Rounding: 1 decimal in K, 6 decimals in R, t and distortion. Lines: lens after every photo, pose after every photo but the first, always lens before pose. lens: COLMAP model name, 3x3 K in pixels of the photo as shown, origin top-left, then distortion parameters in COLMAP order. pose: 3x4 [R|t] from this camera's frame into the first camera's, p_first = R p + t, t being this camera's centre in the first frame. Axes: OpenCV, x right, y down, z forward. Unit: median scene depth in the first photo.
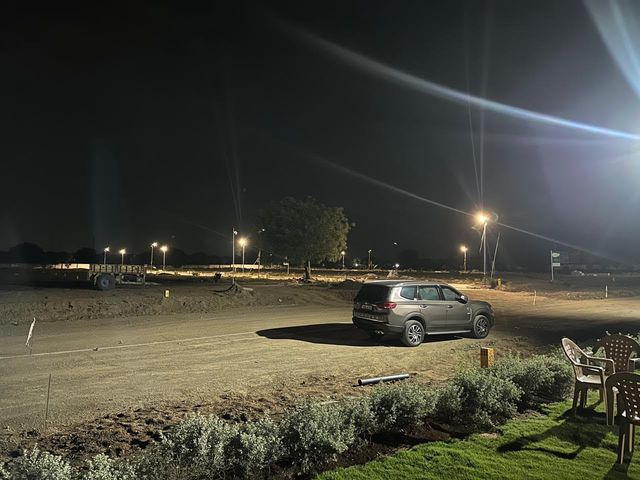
lens RADIAL K [[461.1, 0, 321.1], [0, 461.1, 237.2], [0, 0, 1]] dist [-0.008480, -0.010480]
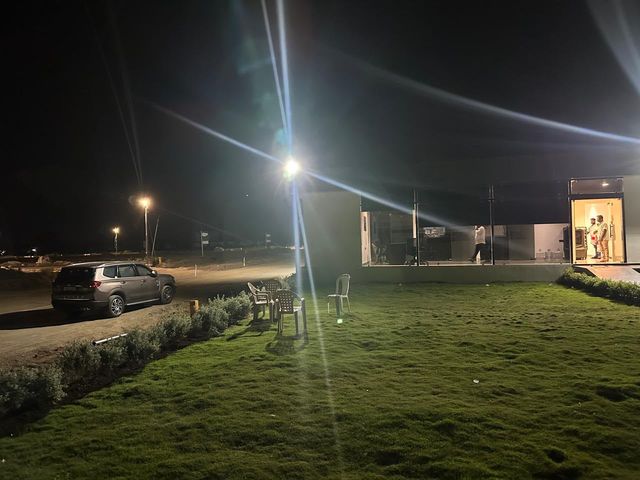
lens RADIAL K [[461.1, 0, 320.1], [0, 461.1, 241.1], [0, 0, 1]] dist [-0.008480, -0.010480]
pose [[0.739661, -0.041782, 0.671681, -0.195317], [0.007001, 0.998495, 0.054402, -0.018268], [-0.672943, -0.035537, 0.738840, -0.219492]]
